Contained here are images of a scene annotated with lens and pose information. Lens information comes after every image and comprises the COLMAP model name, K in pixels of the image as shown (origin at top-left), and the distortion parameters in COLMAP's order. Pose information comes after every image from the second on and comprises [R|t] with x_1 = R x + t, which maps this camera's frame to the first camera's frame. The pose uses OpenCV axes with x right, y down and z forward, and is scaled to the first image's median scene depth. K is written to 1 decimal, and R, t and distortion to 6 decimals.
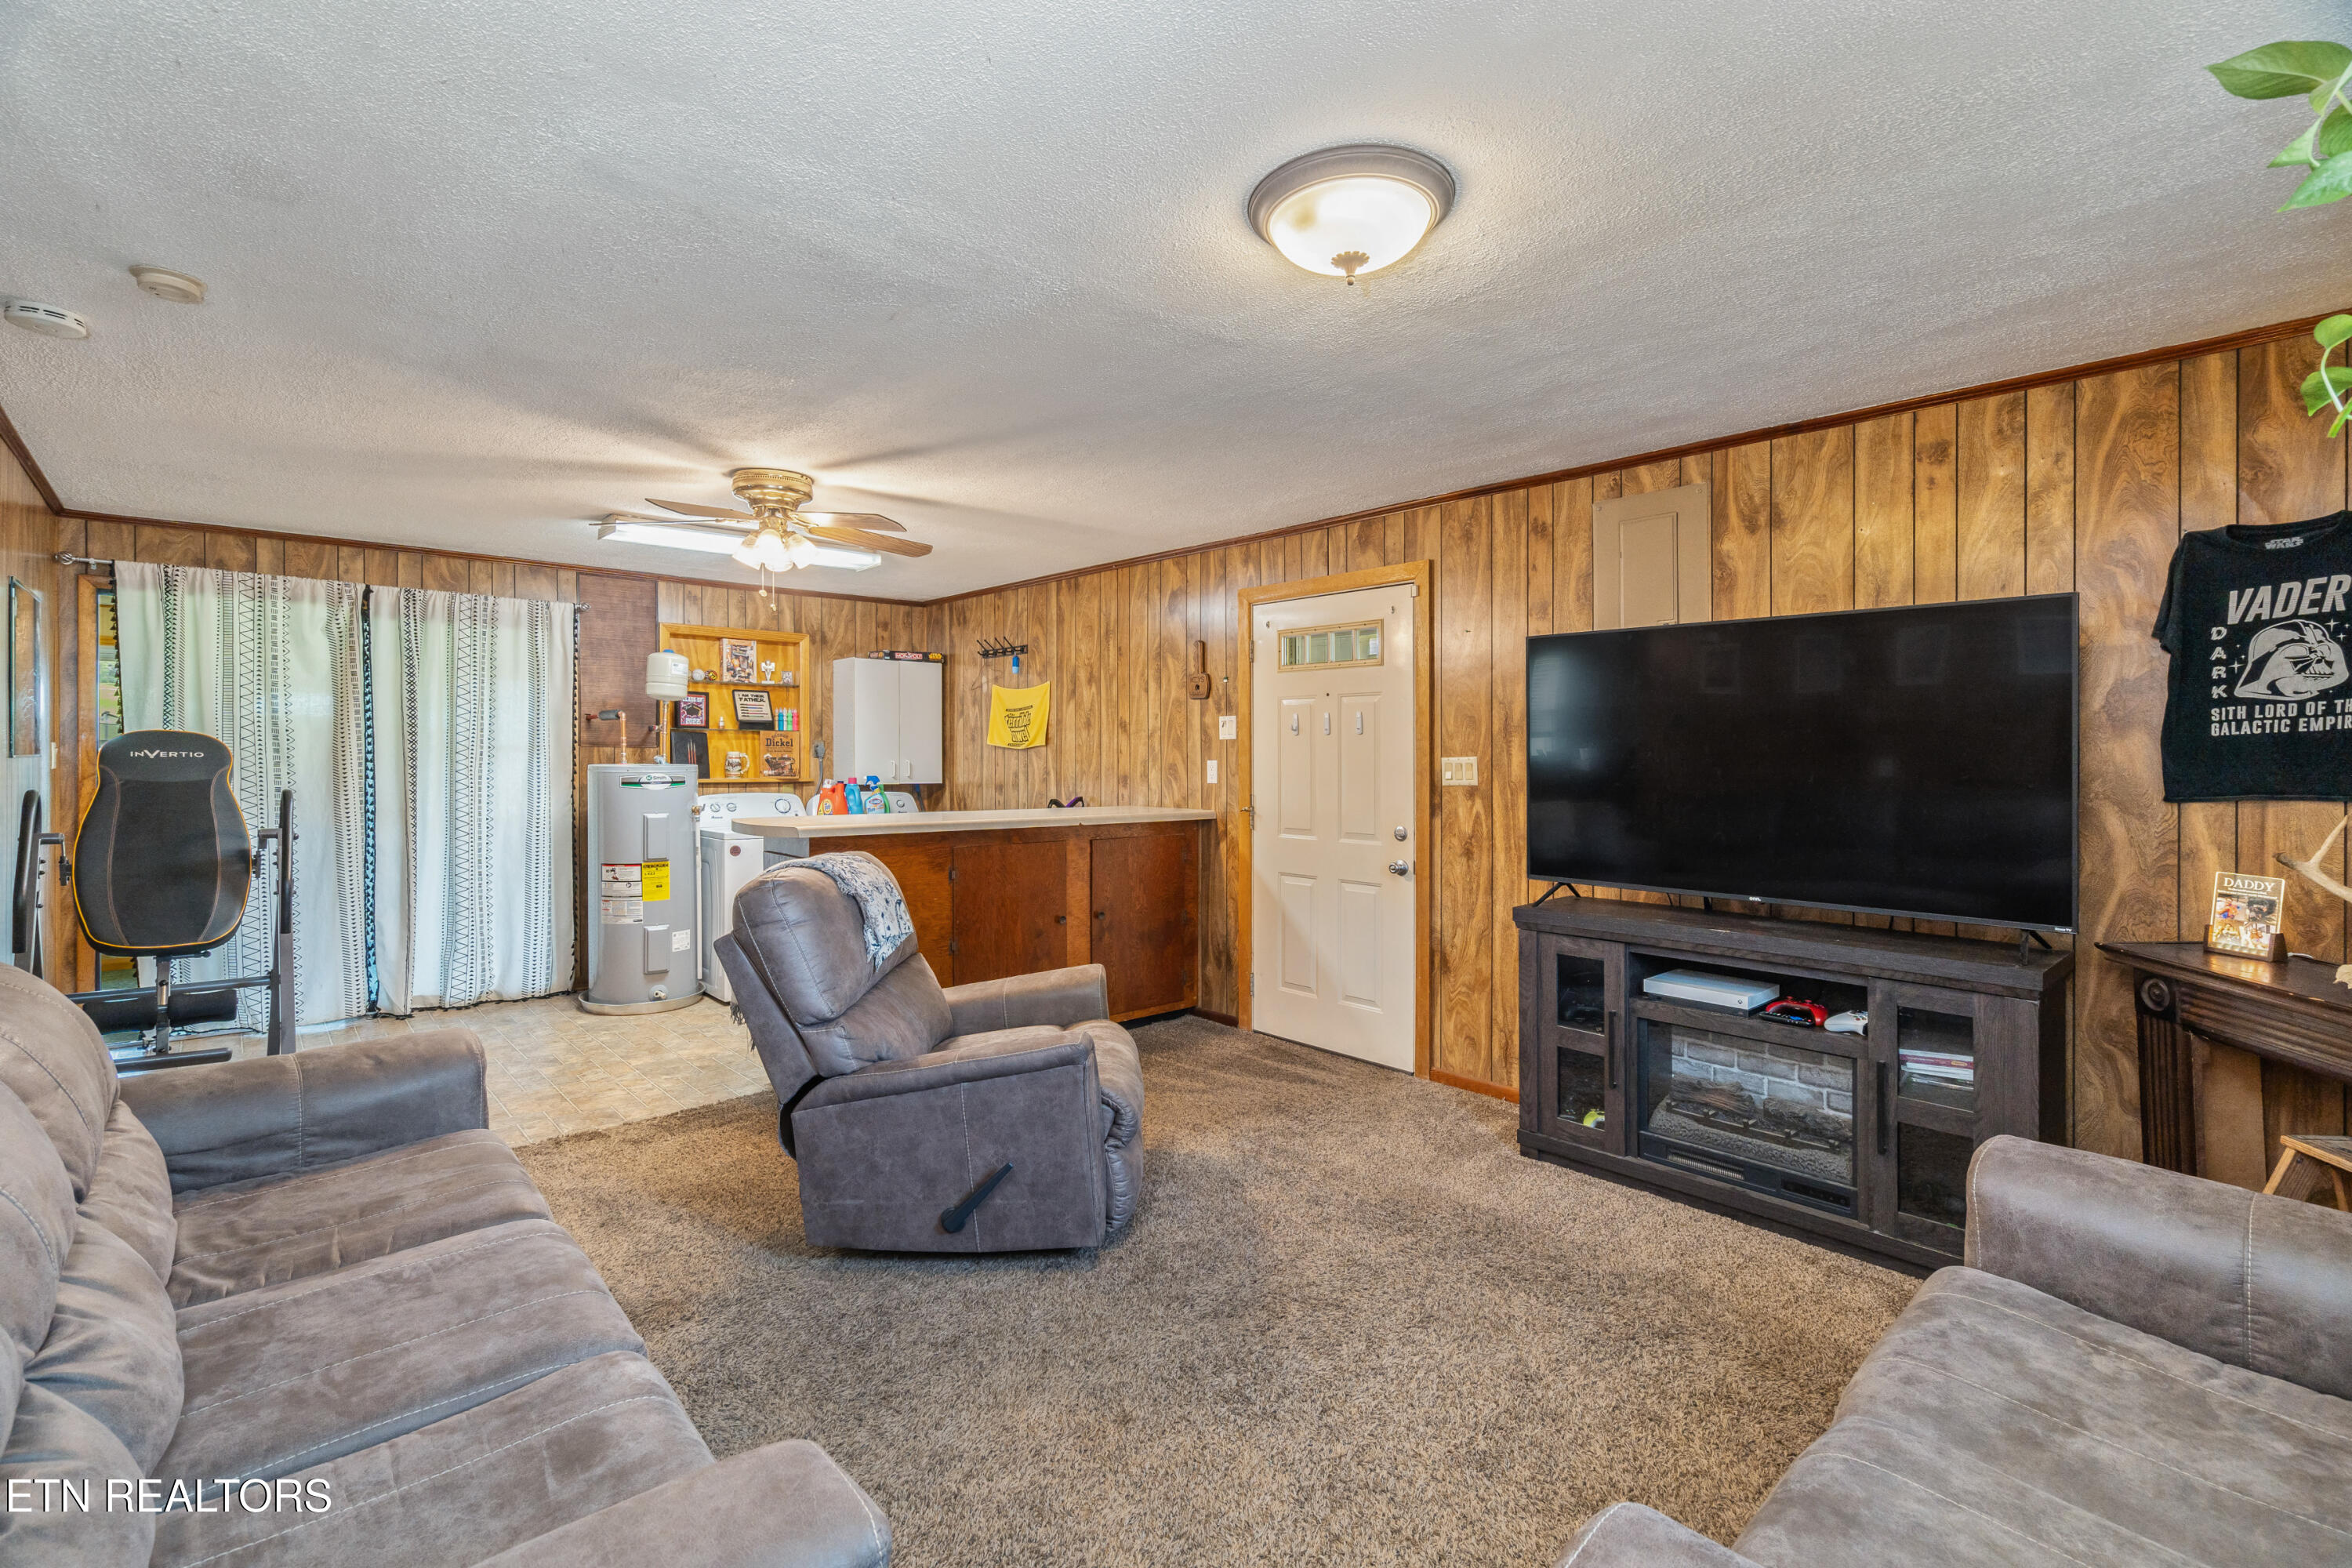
lens RADIAL K [[1071.2, 0, 1179.2], [0, 1071.2, 753.2], [0, 0, 1]] dist [0.001913, 0.000074]
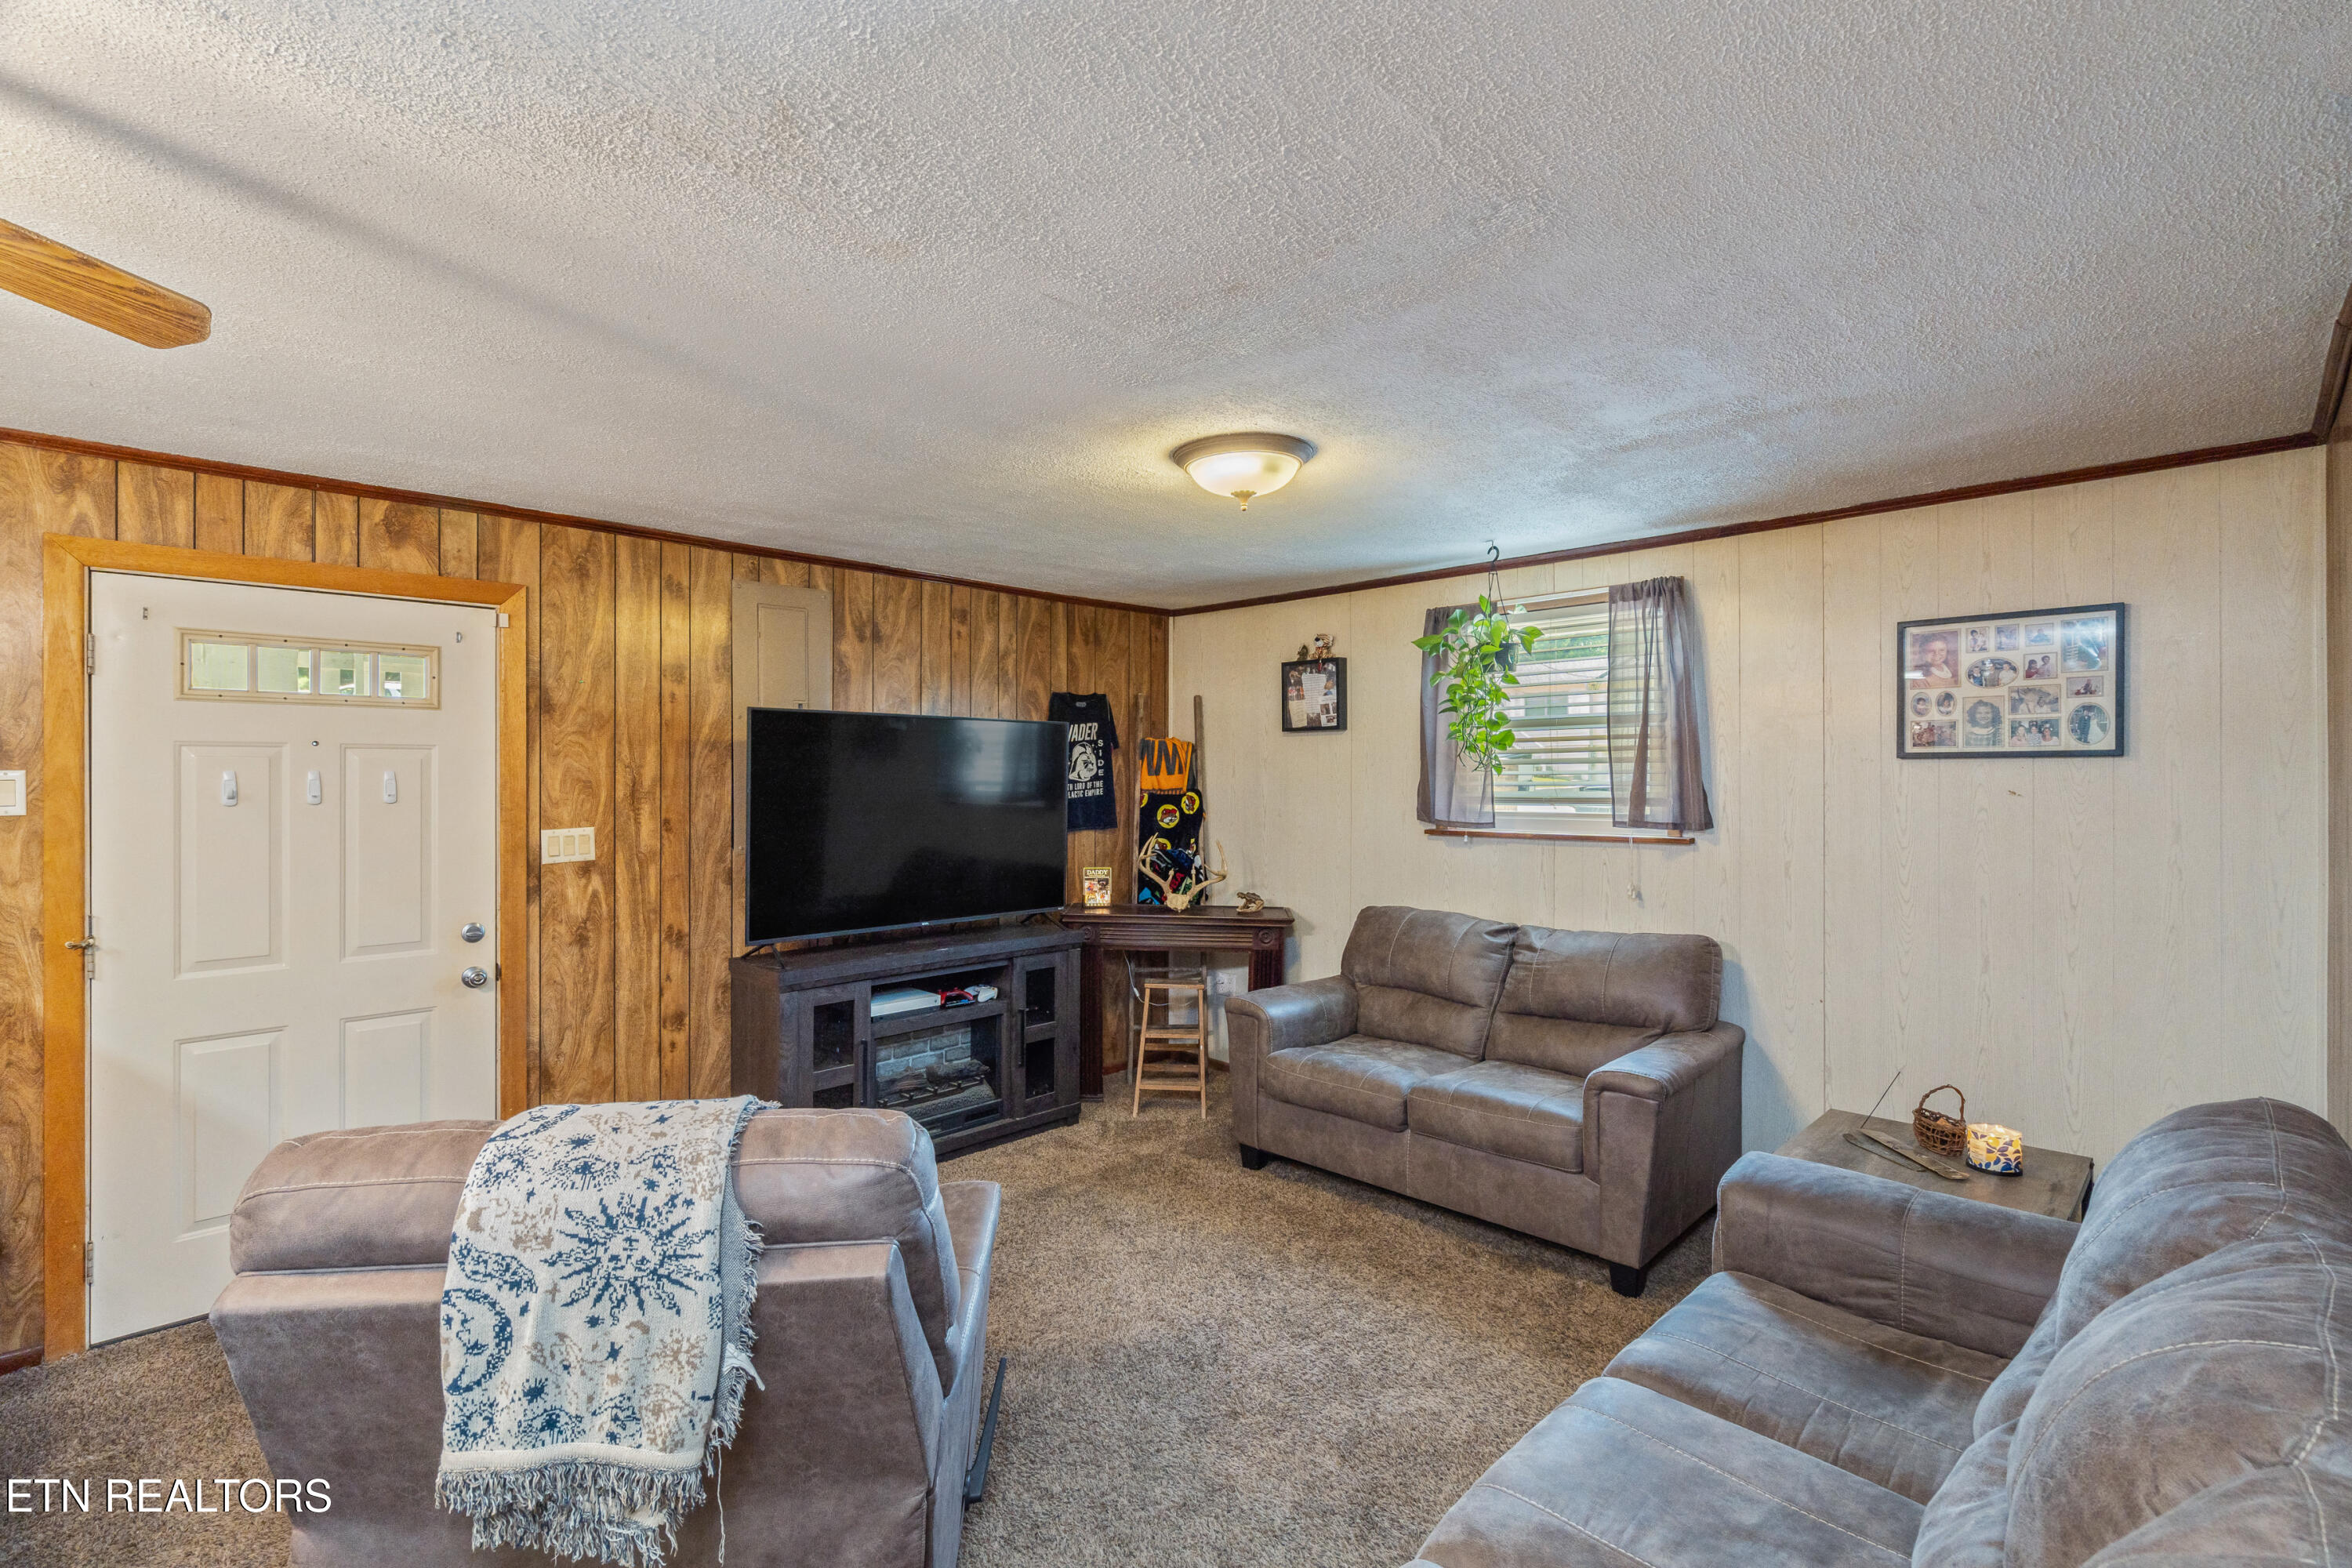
lens RADIAL K [[1071.2, 0, 1173.6], [0, 1071.2, 772.6], [0, 0, 1]] dist [0.001913, 0.000074]
pose [[-0.064224, 0.000806, 0.997935, -0.634894], [0.003249, 0.999995, -0.000599, -0.039841], [-0.997930, 0.003204, -0.064227, 0.594453]]
